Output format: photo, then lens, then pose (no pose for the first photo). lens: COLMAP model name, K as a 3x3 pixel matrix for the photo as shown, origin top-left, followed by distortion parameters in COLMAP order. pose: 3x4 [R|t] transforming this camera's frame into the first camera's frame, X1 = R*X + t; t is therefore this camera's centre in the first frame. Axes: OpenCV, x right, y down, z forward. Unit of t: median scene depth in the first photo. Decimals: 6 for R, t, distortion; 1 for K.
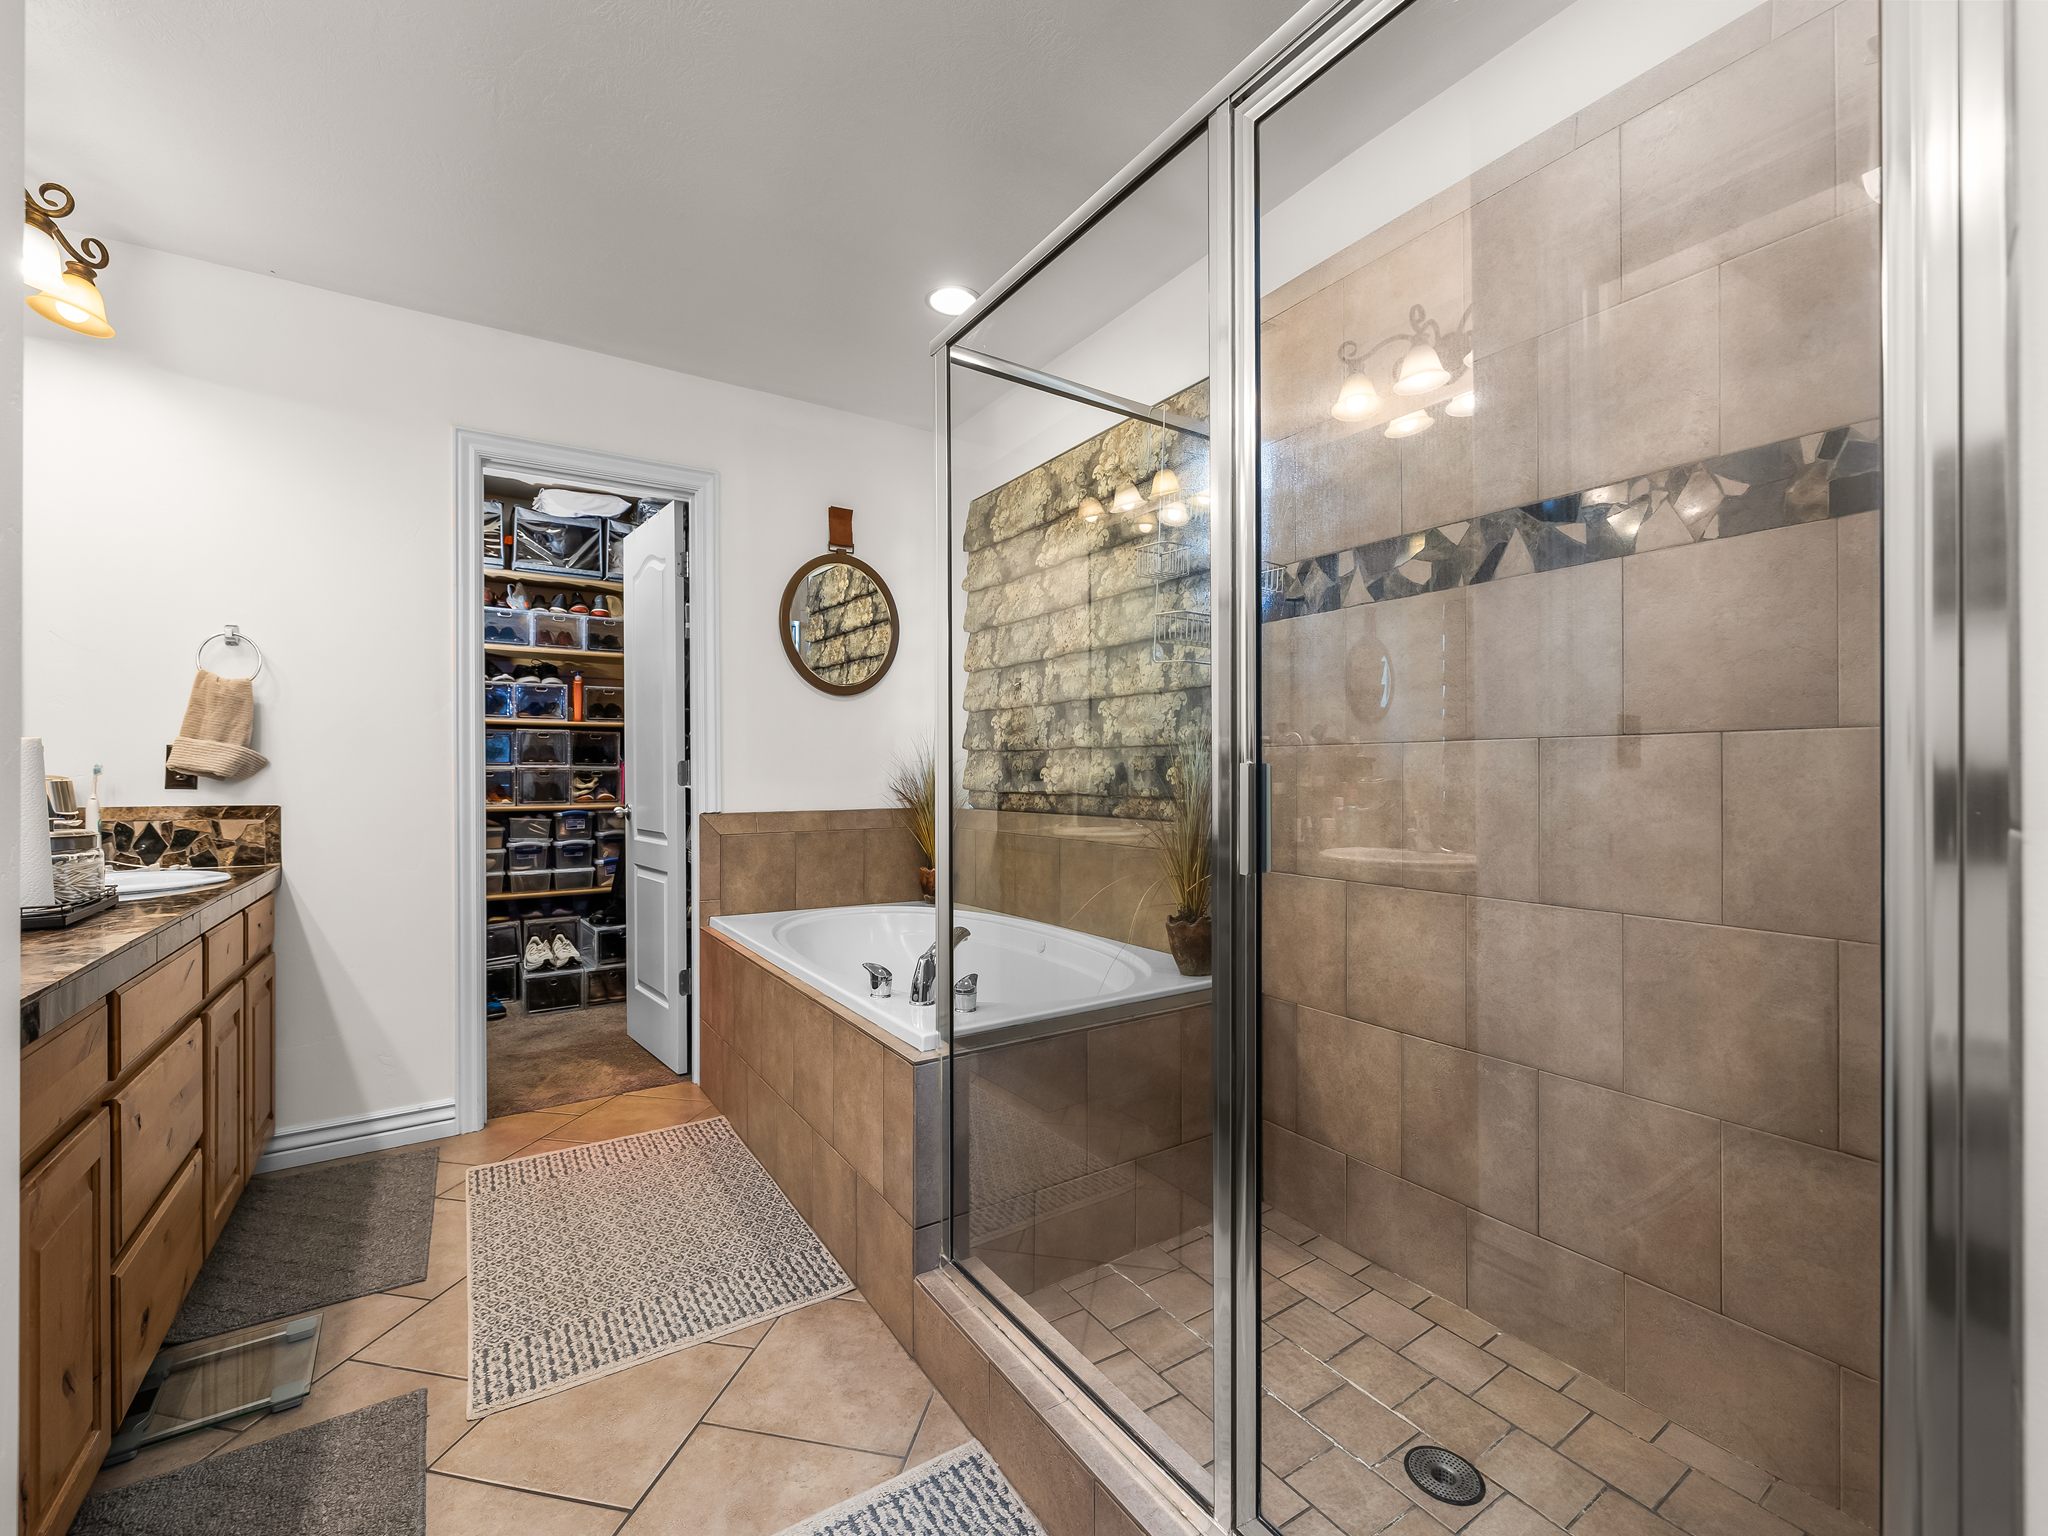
lens RADIAL K [[863.9, 0, 1018.6], [0, 863.9, 768.5], [0, 0, 1]] dist [-0.001772, 0.000053]
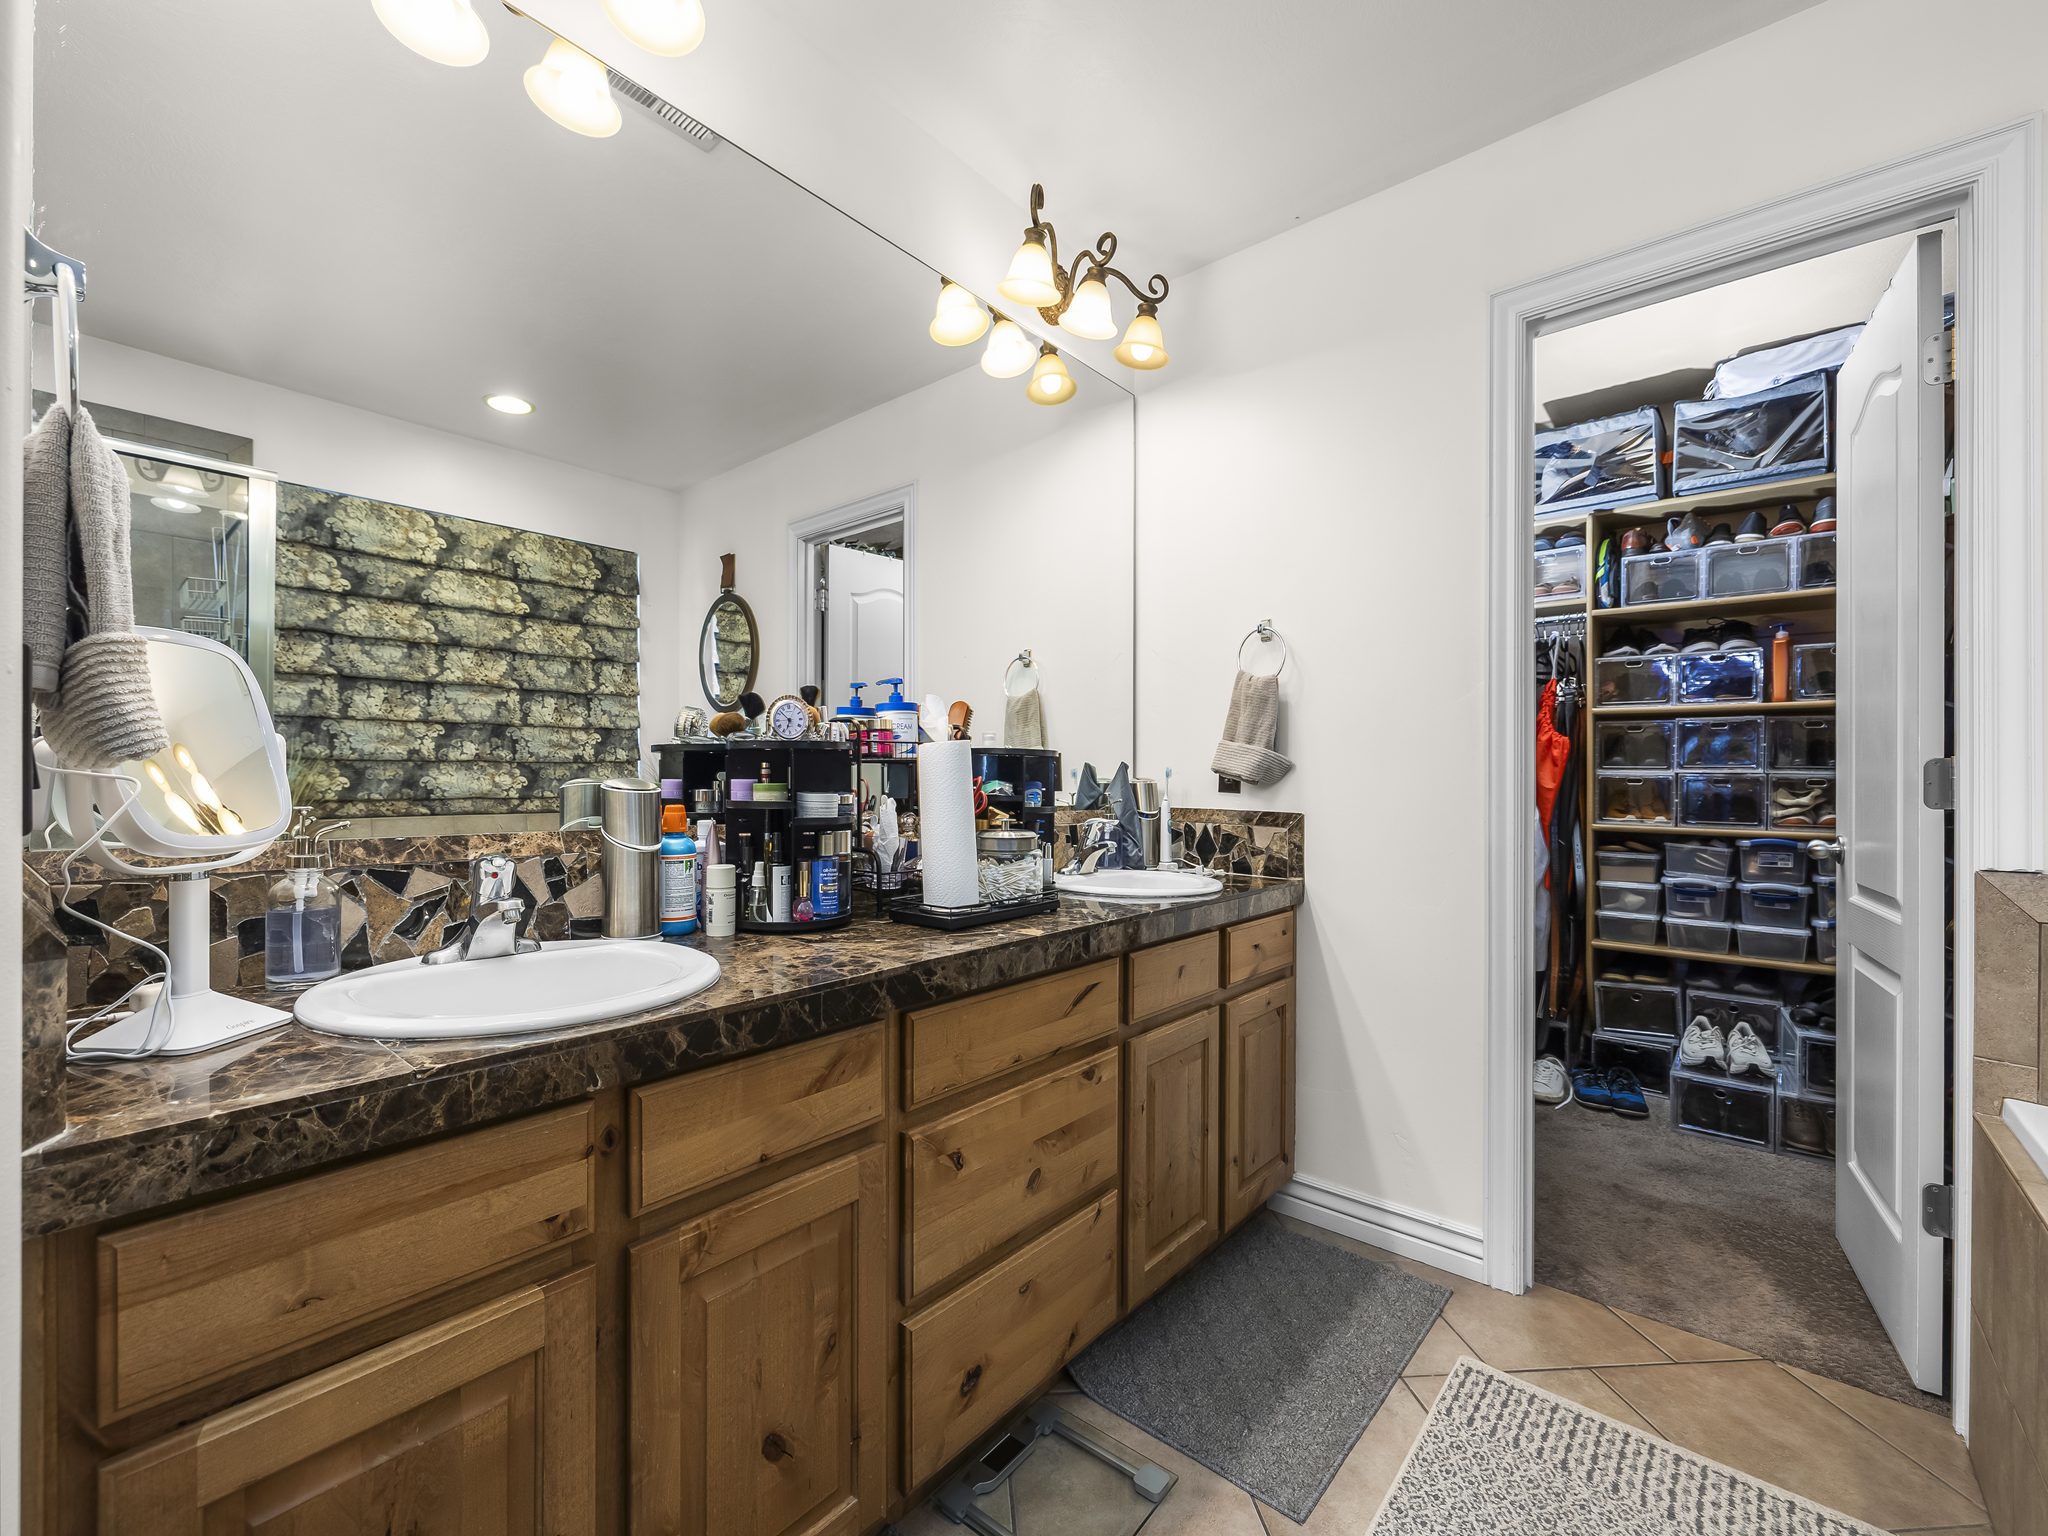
lens RADIAL K [[863.9, 0, 1007.9], [0, 863.9, 777.1], [0, 0, 1]] dist [-0.001772, 0.000053]
pose [[0.273715, 0.006849, -0.961786, -0.061986], [-0.004252, 0.999973, 0.005911, 0.000845], [0.961801, 0.002471, 0.273737, 0.359198]]
